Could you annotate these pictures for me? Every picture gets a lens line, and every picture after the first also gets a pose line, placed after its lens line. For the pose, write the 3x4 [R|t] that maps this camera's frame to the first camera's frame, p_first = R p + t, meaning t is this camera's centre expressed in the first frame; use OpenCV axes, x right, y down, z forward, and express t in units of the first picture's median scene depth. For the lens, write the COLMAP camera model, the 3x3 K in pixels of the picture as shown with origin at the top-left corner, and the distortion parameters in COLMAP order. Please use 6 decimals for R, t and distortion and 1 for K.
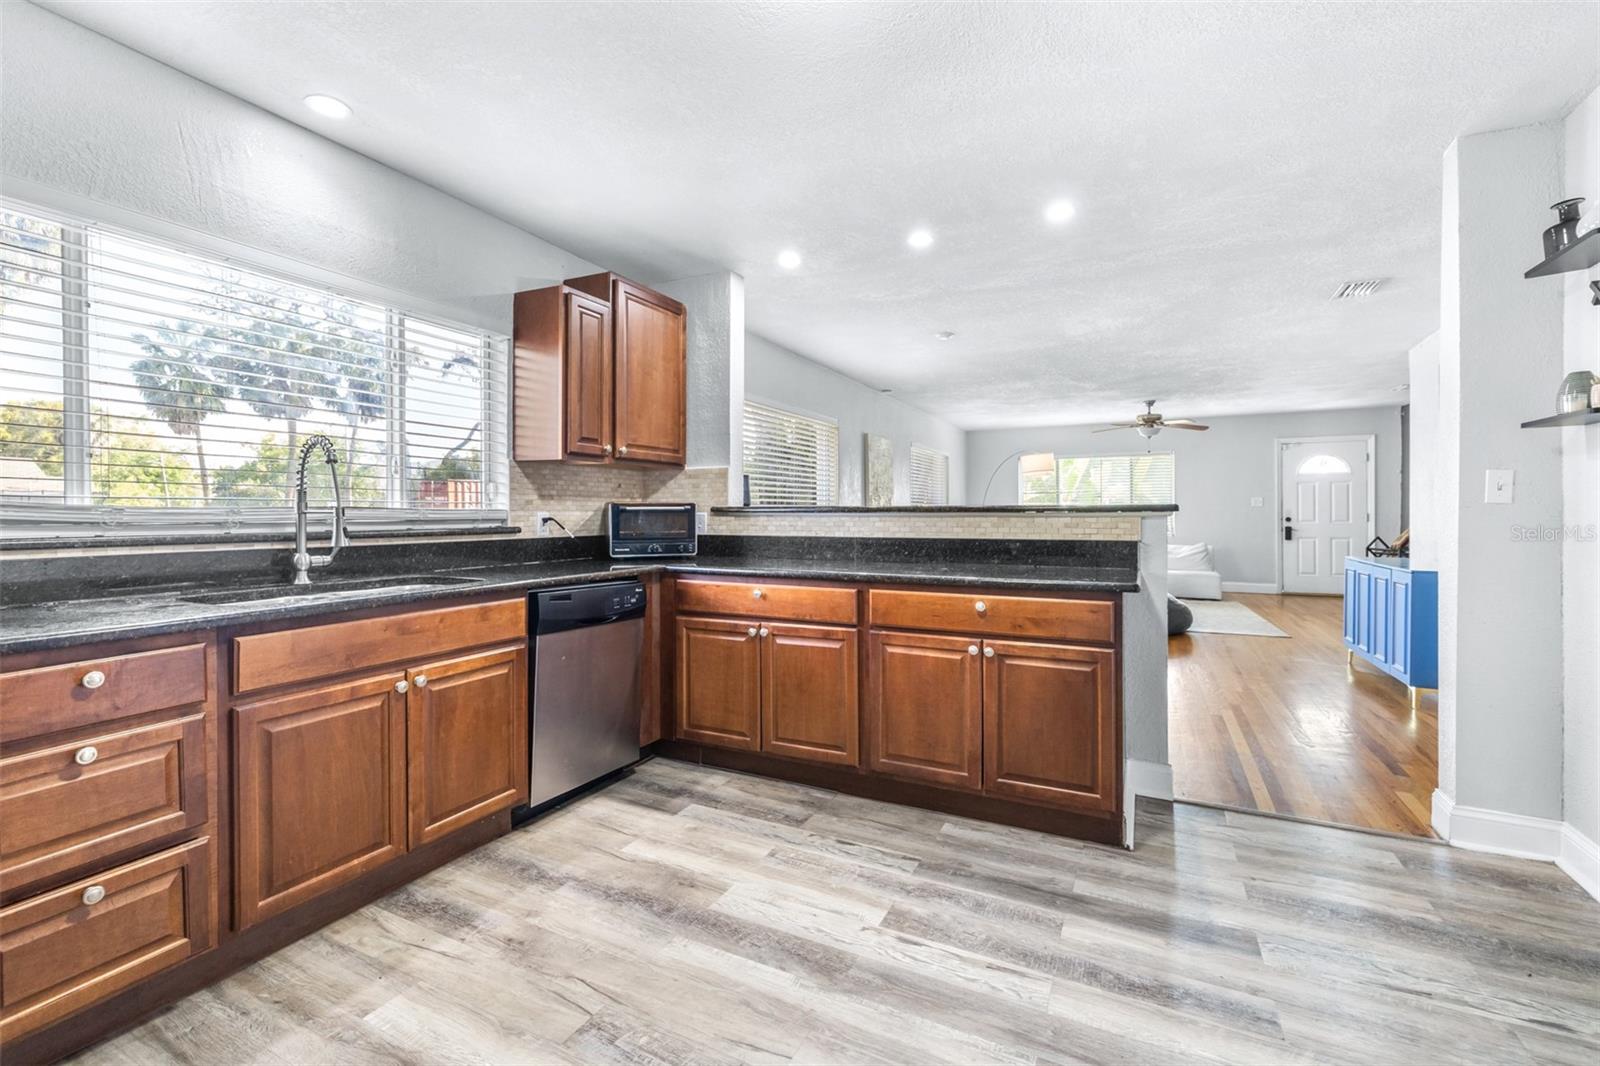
lens RADIAL K [[687.2, 0, 800.8], [0, 687.2, 514.6], [0, 0, 1]] dist [0.000233, -0.000362]
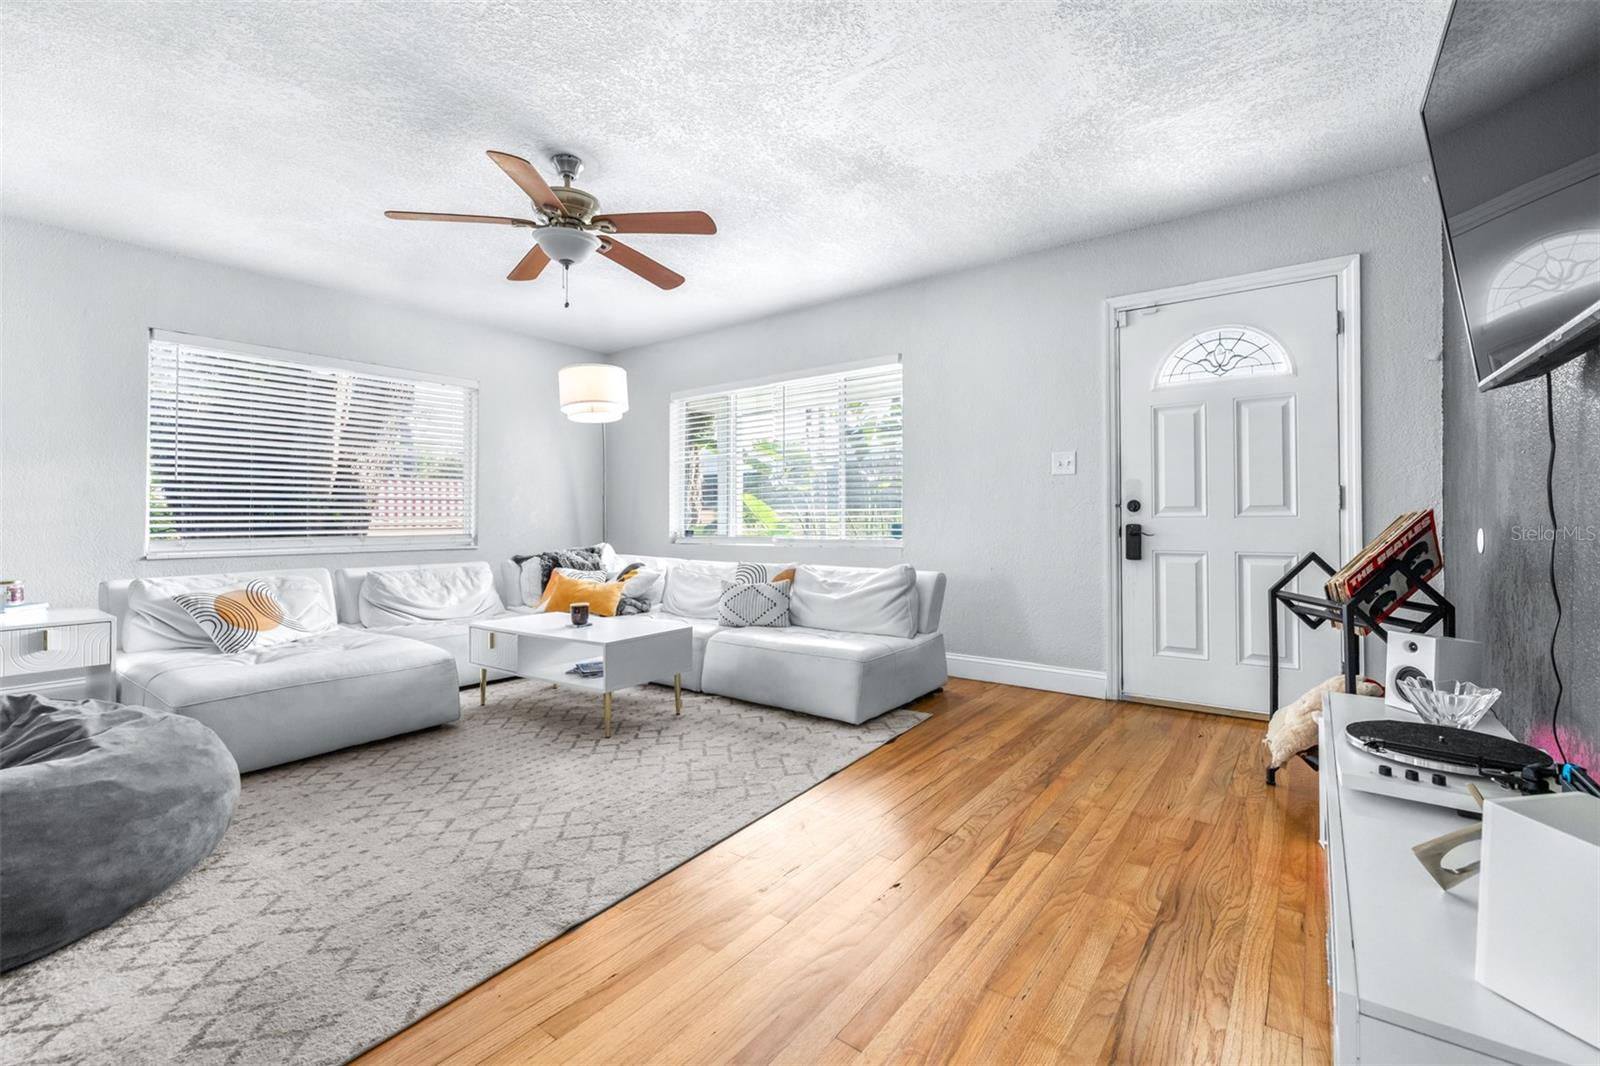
lens RADIAL K [[693.4, 0, 801.1], [0, 693.4, 514.0], [0, 0, 1]] dist [0.000446, 0.000344]
pose [[0.983548, -0.001697, -0.180641, 2.324494], [-0.000785, 0.999906, -0.013669, 0.066145], [0.180647, 0.013586, 0.983454, 2.276945]]
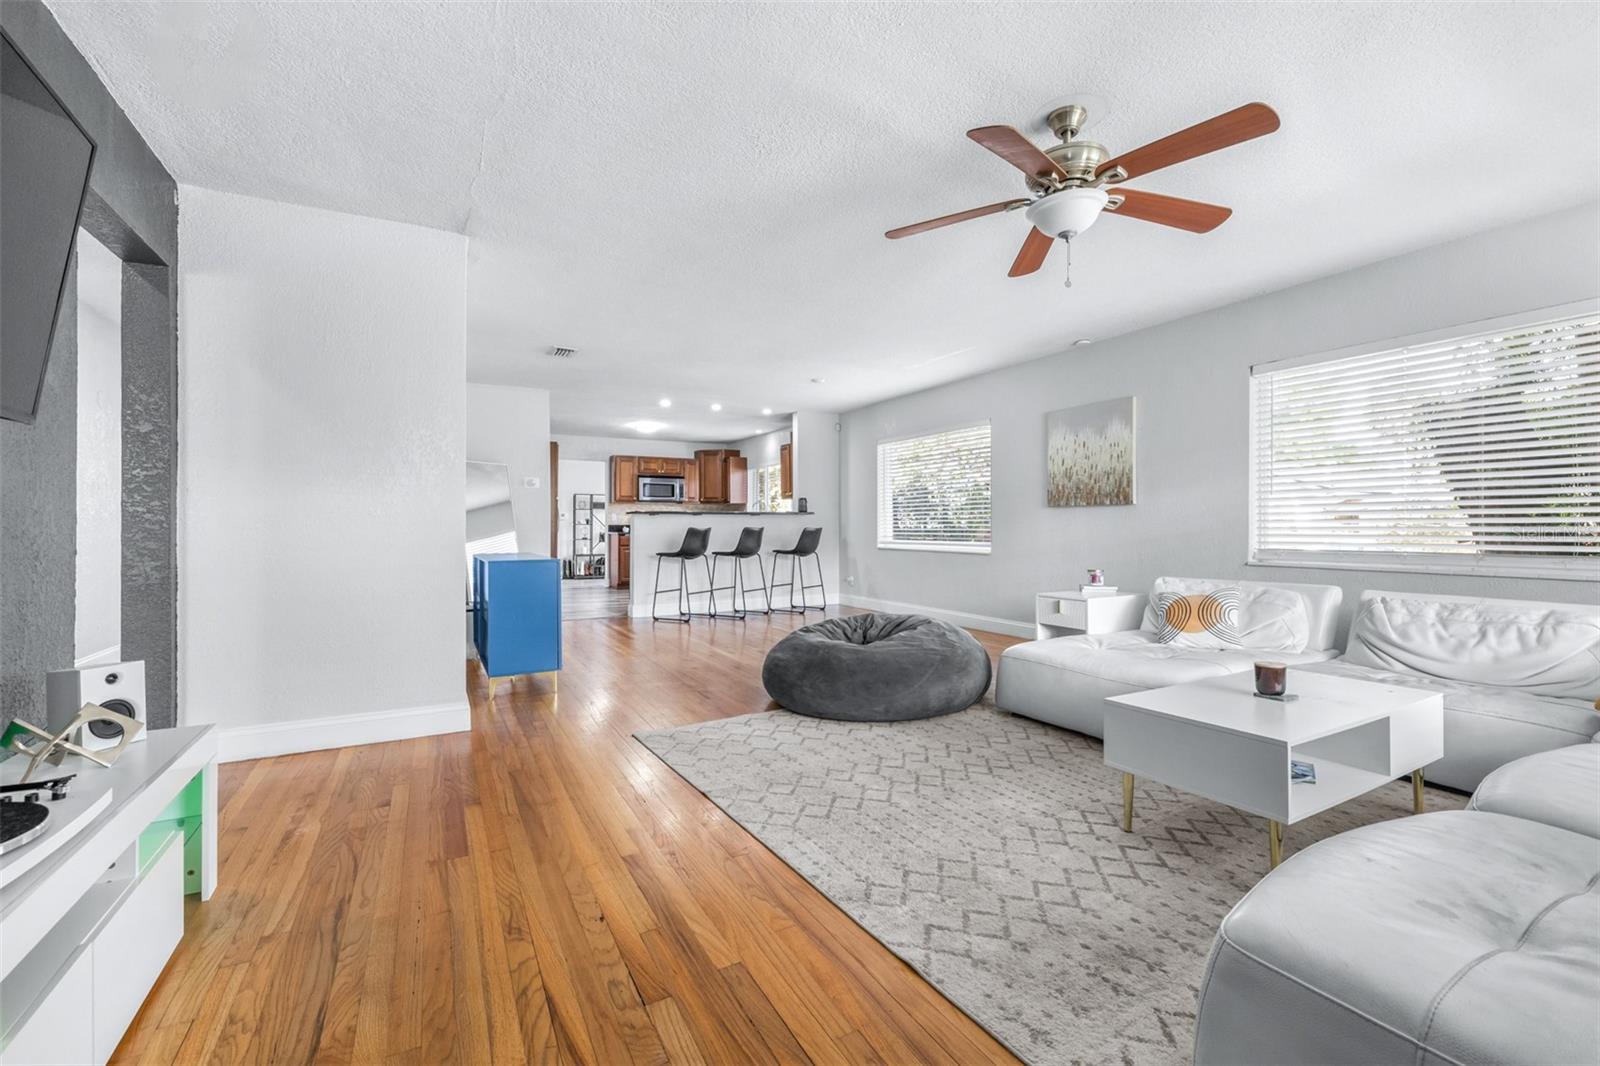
lens RADIAL K [[682.5, 0, 800.0], [0, 682.5, 533.0], [0, 0, 1]] dist [0.000249, -0.000006]
pose [[-0.577170, 0.009416, -0.816569, 2.757092], [-0.001970, 0.999915, 0.012922, 0.041656], [0.816621, 0.009067, -0.577103, 3.636558]]
